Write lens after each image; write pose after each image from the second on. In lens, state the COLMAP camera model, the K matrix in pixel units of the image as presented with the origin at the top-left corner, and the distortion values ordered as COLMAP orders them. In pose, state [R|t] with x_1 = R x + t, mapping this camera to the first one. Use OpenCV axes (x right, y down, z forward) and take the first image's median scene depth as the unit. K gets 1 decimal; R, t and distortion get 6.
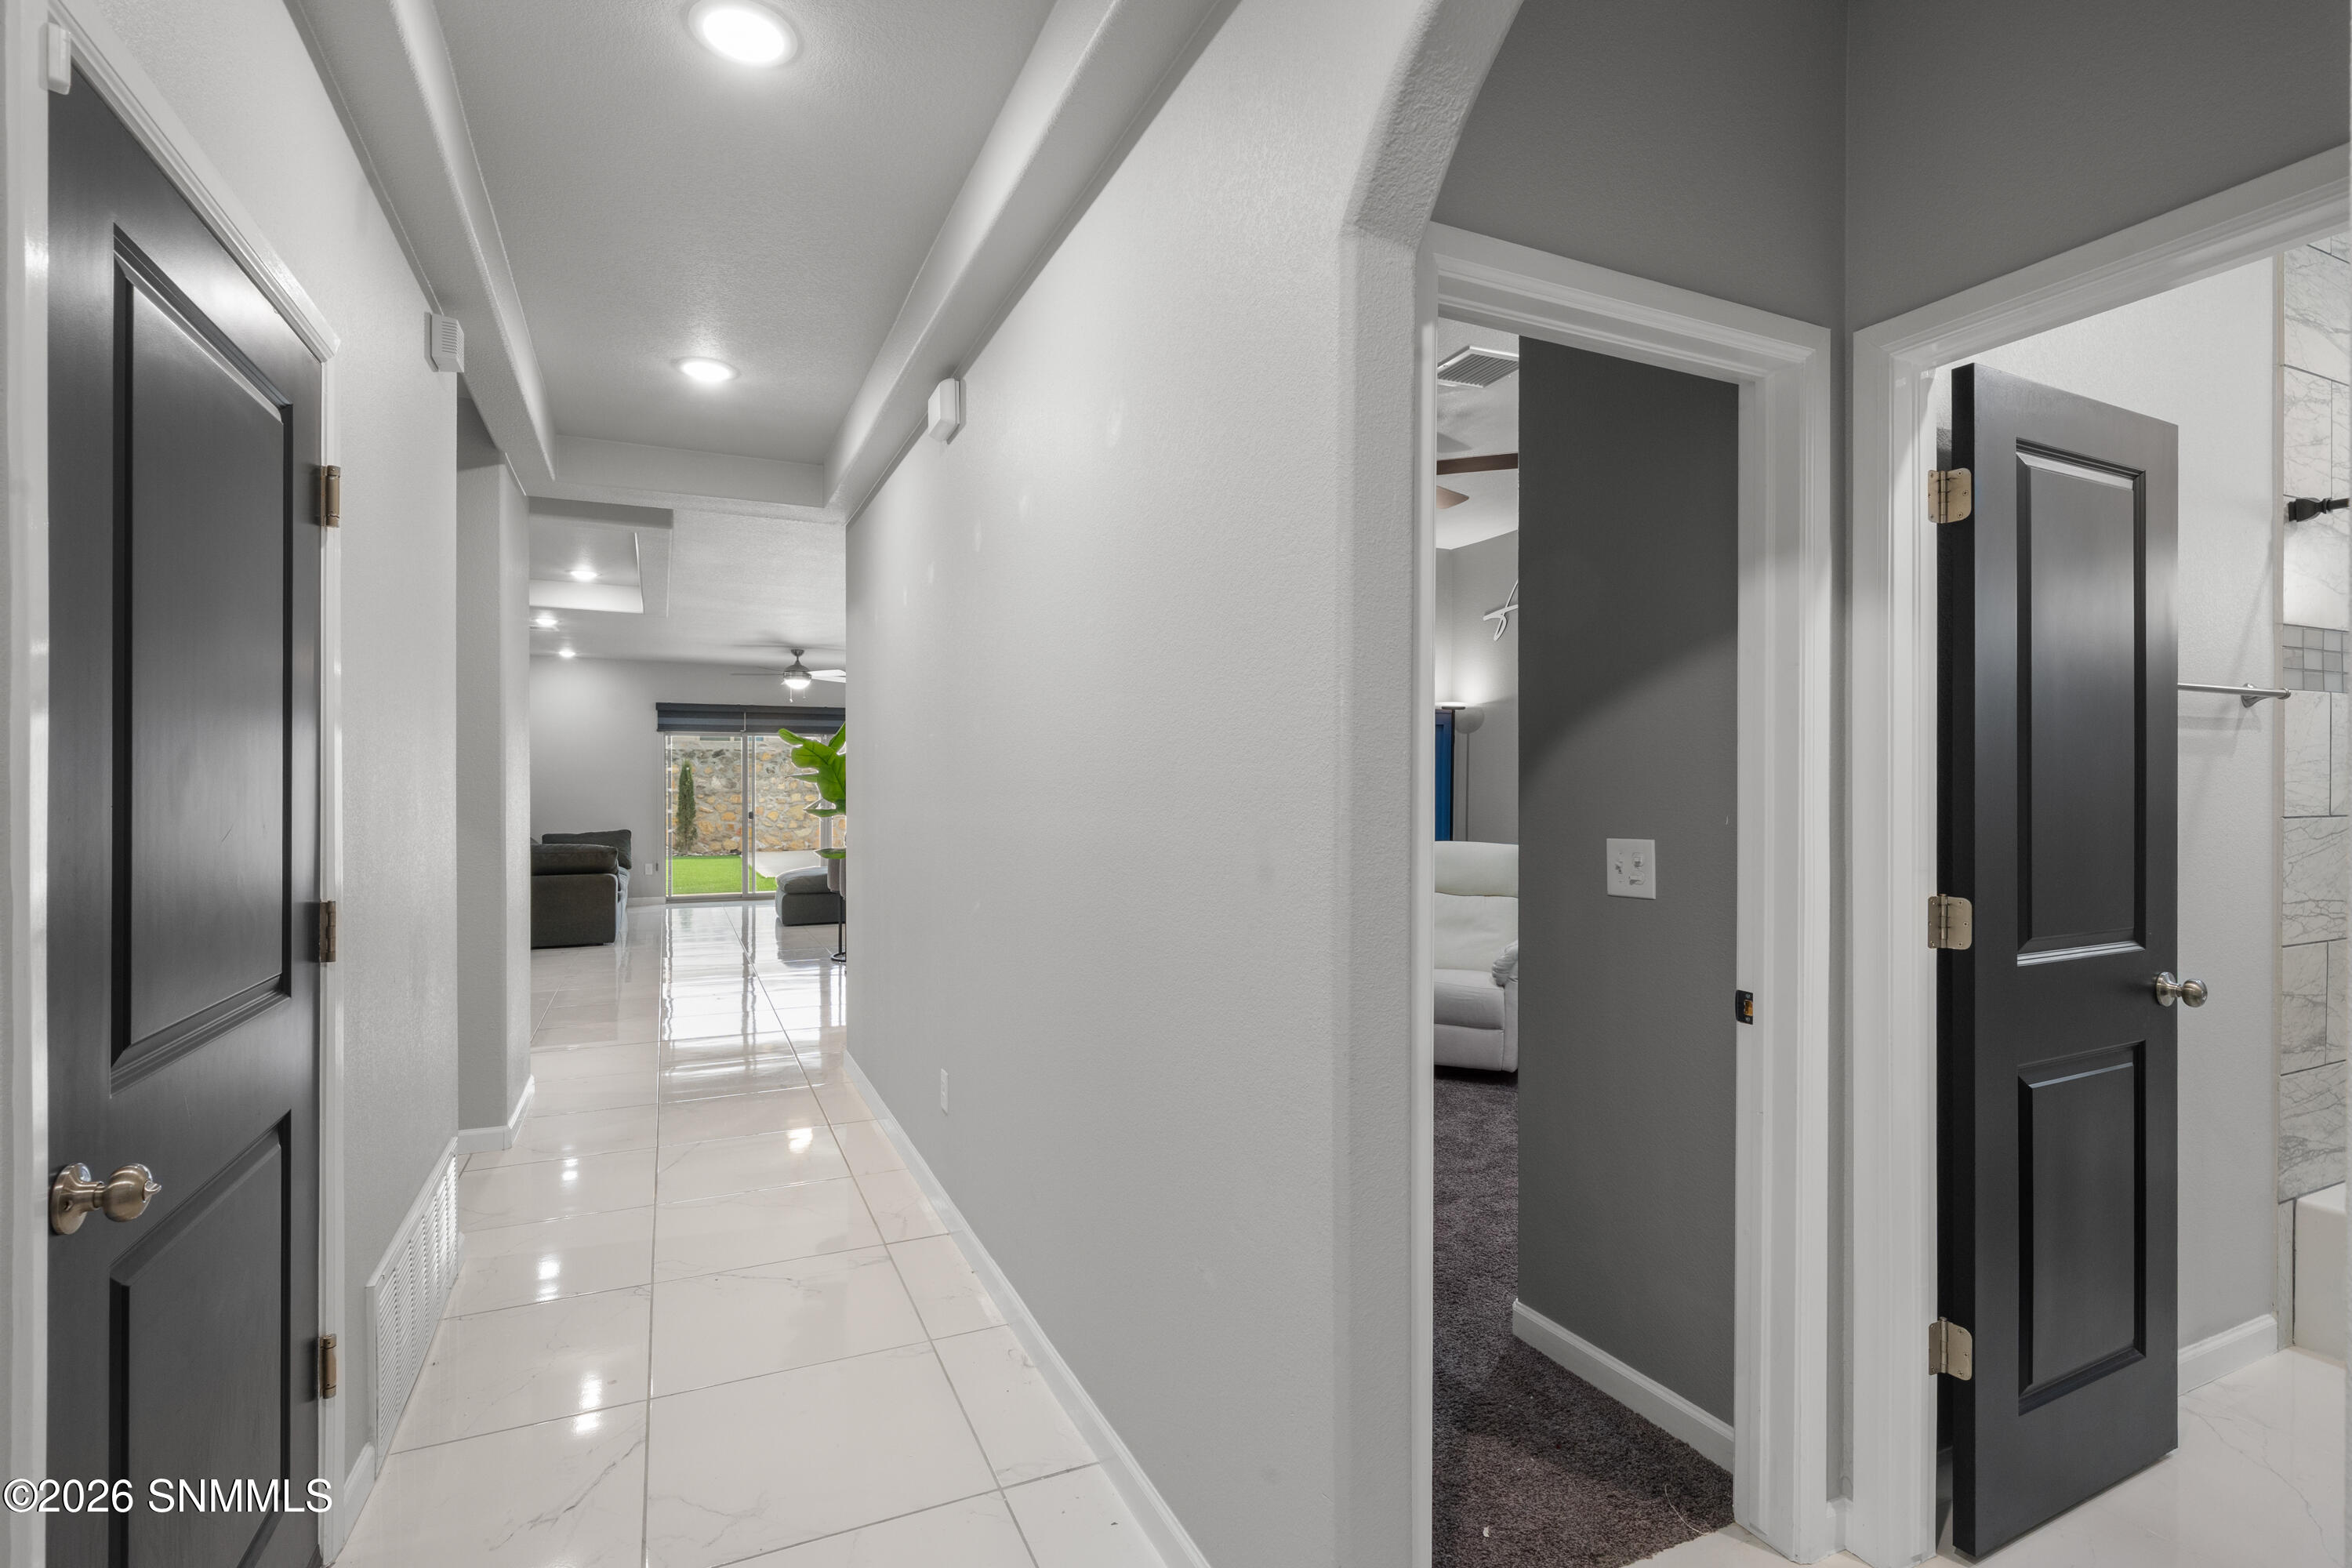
lens RADIAL K [[1075.2, 0, 1176.0], [0, 1075.2, 784.0], [0, 0, 1]] dist [-0.002222, -0.000084]
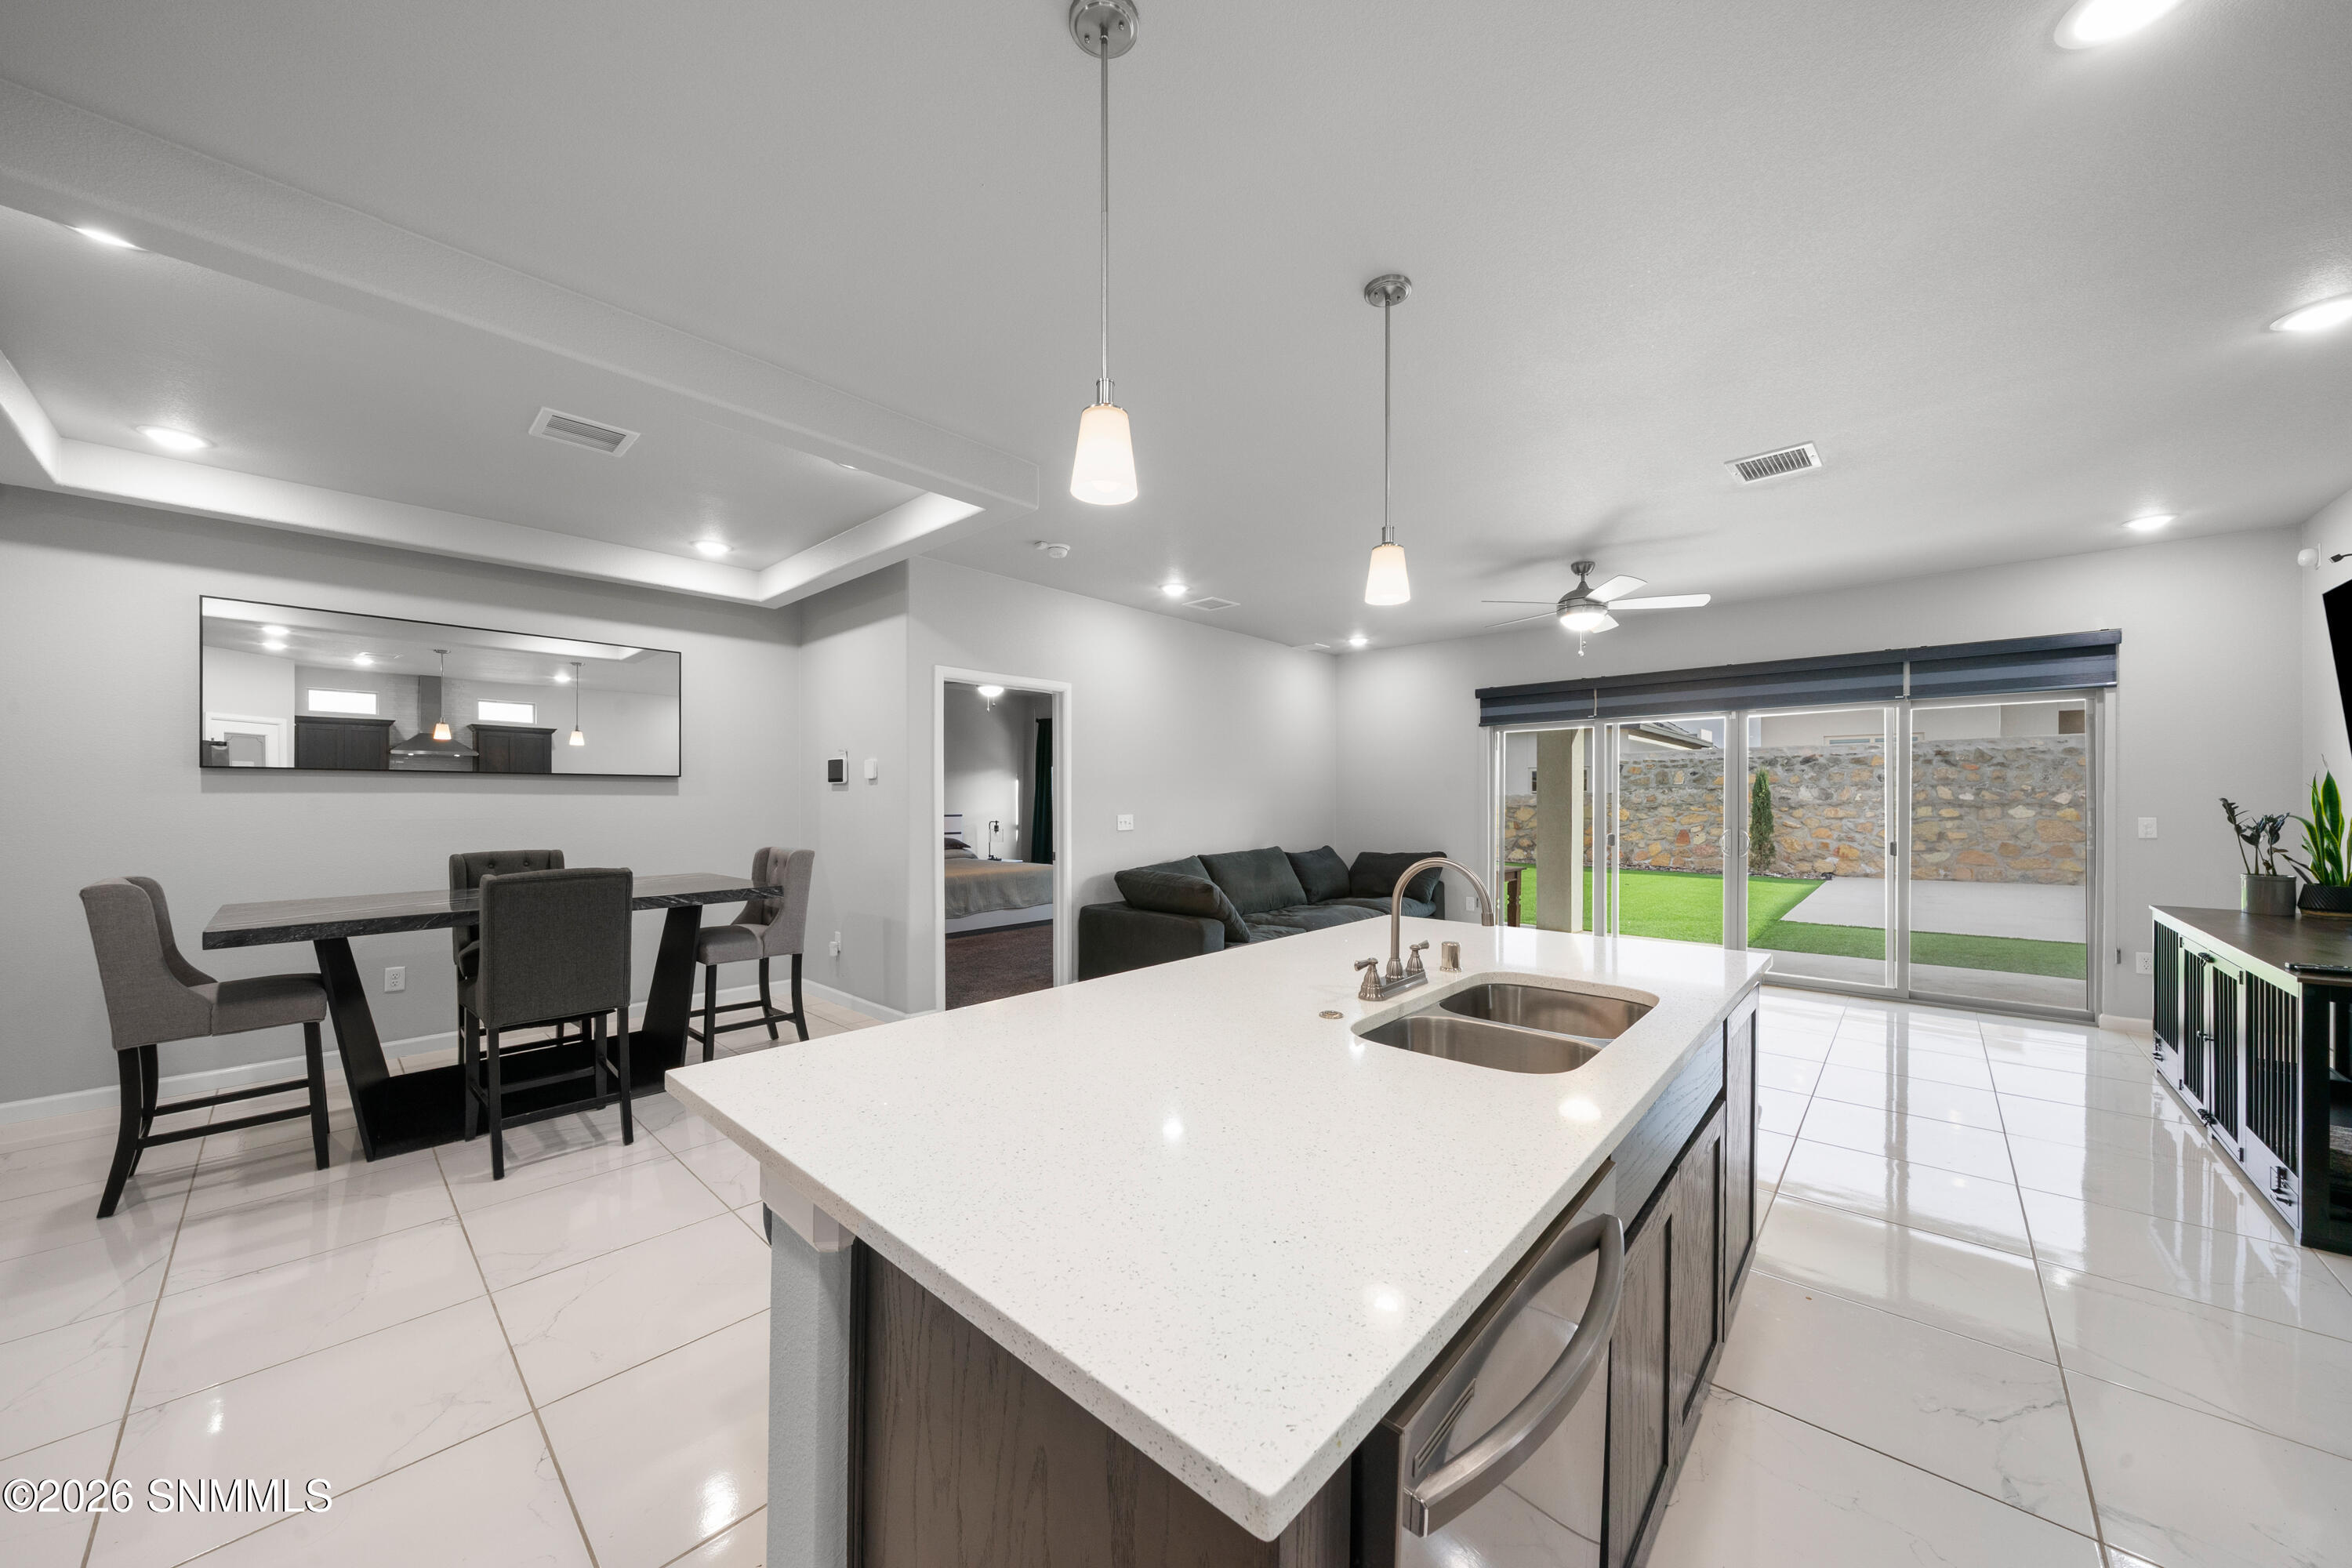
lens RADIAL K [[816.1, 0, 1167.6], [0, 816.1, 803.8], [0, 0, 1]] dist [-0.009723, -0.000078]
pose [[0.369572, 0.006000, -0.929183, -0.010819], [0.002834, 0.999967, 0.007584, 0.000630], [0.929198, -0.005436, 0.369543, 0.283066]]
